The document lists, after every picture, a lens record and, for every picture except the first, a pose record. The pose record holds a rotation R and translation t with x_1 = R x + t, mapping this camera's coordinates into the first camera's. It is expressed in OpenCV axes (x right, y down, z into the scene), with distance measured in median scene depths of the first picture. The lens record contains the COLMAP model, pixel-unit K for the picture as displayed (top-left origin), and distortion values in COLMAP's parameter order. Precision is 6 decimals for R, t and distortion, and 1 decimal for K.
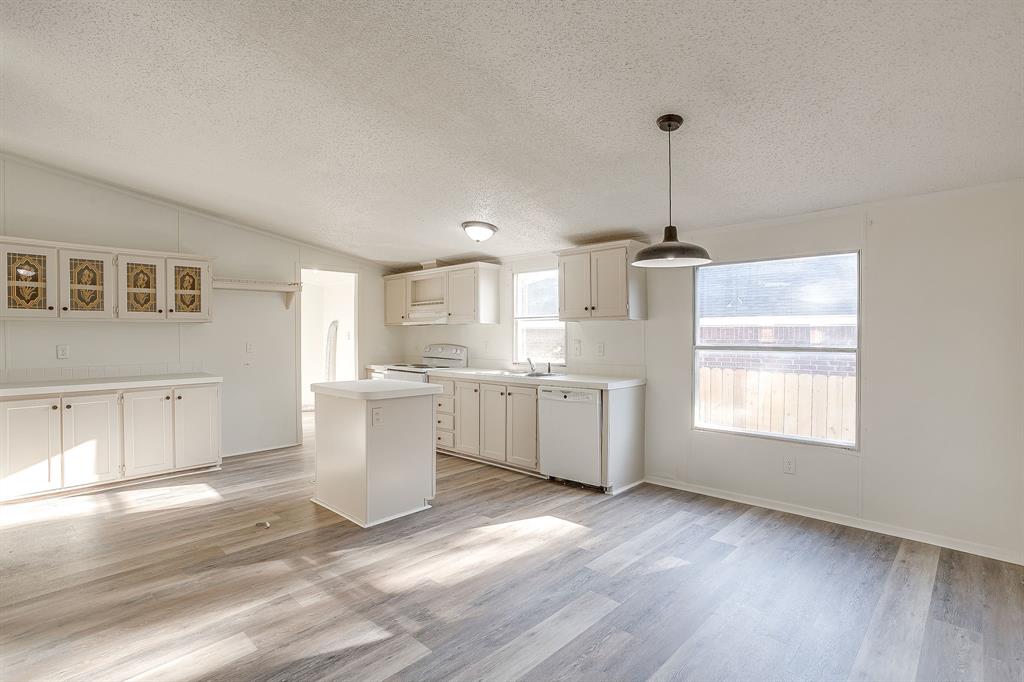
lens RADIAL K [[500.2, 0, 510.0], [0, 500.2, 336.6], [0, 0, 1]] dist [-0.056080, 0.034698]
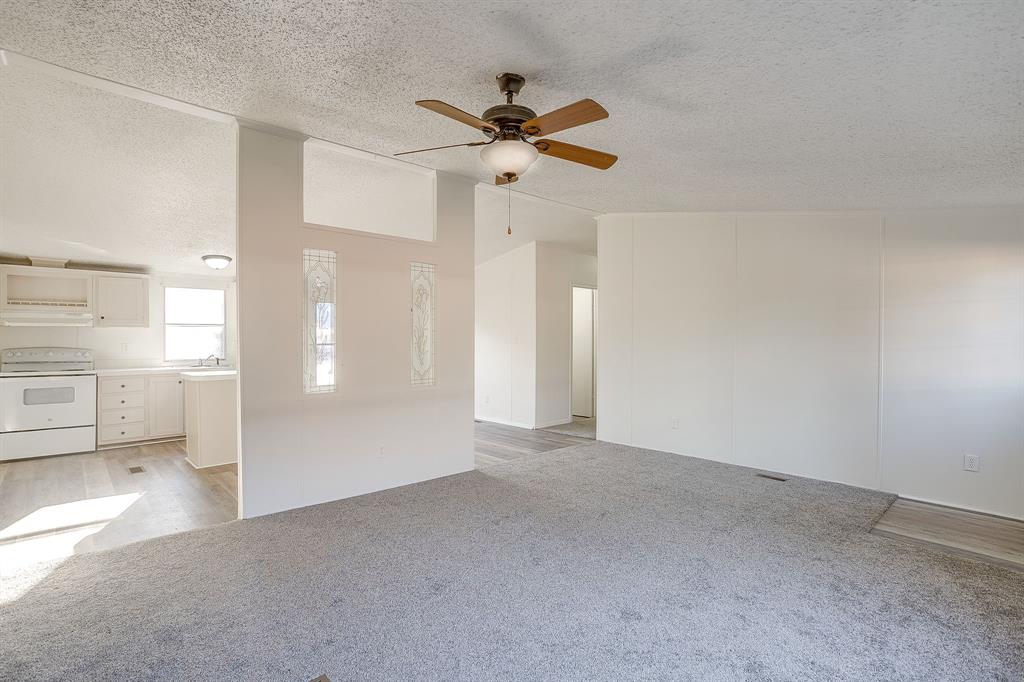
lens RADIAL K [[500.2, 0, 510.0], [0, 500.2, 336.6], [0, 0, 1]] dist [-0.056080, 0.034698]
pose [[0.059400, 0.004770, 0.998223, -1.490534], [0.002903, 0.999984, -0.004952, 0.002853], [-0.998230, 0.003191, 0.059385, 0.124631]]
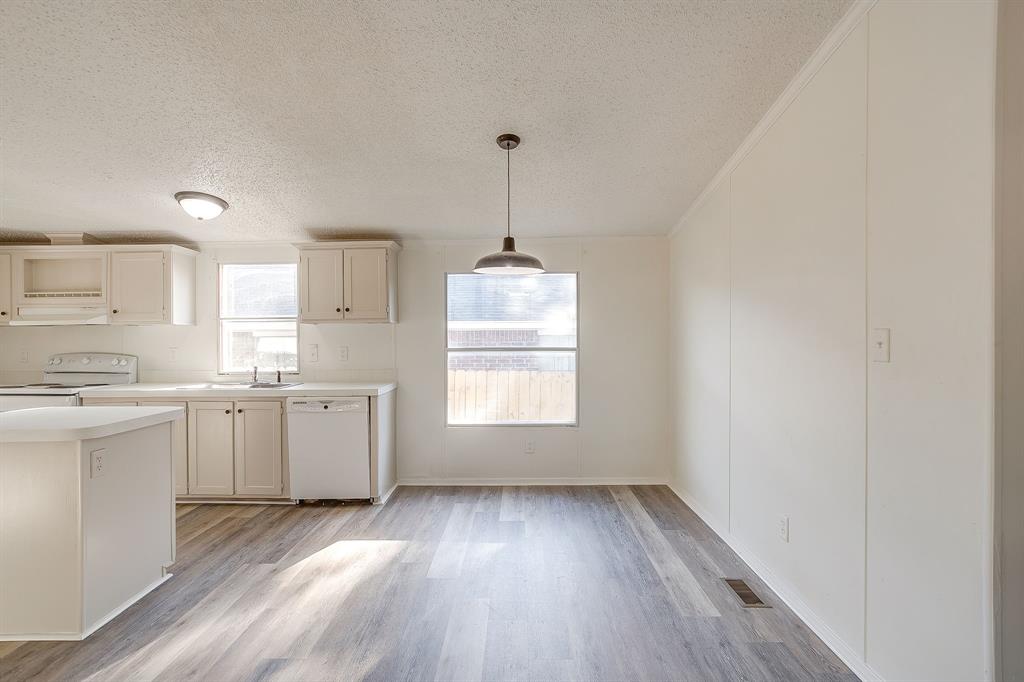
lens RADIAL K [[500.2, 0, 510.0], [0, 500.2, 336.6], [0, 0, 1]] dist [-0.056080, 0.034698]
pose [[0.733128, -0.003271, 0.680083, -0.251697], [0.008246, 0.999958, -0.004079, -0.000412], [-0.680040, 0.008598, 0.733124, 0.118616]]
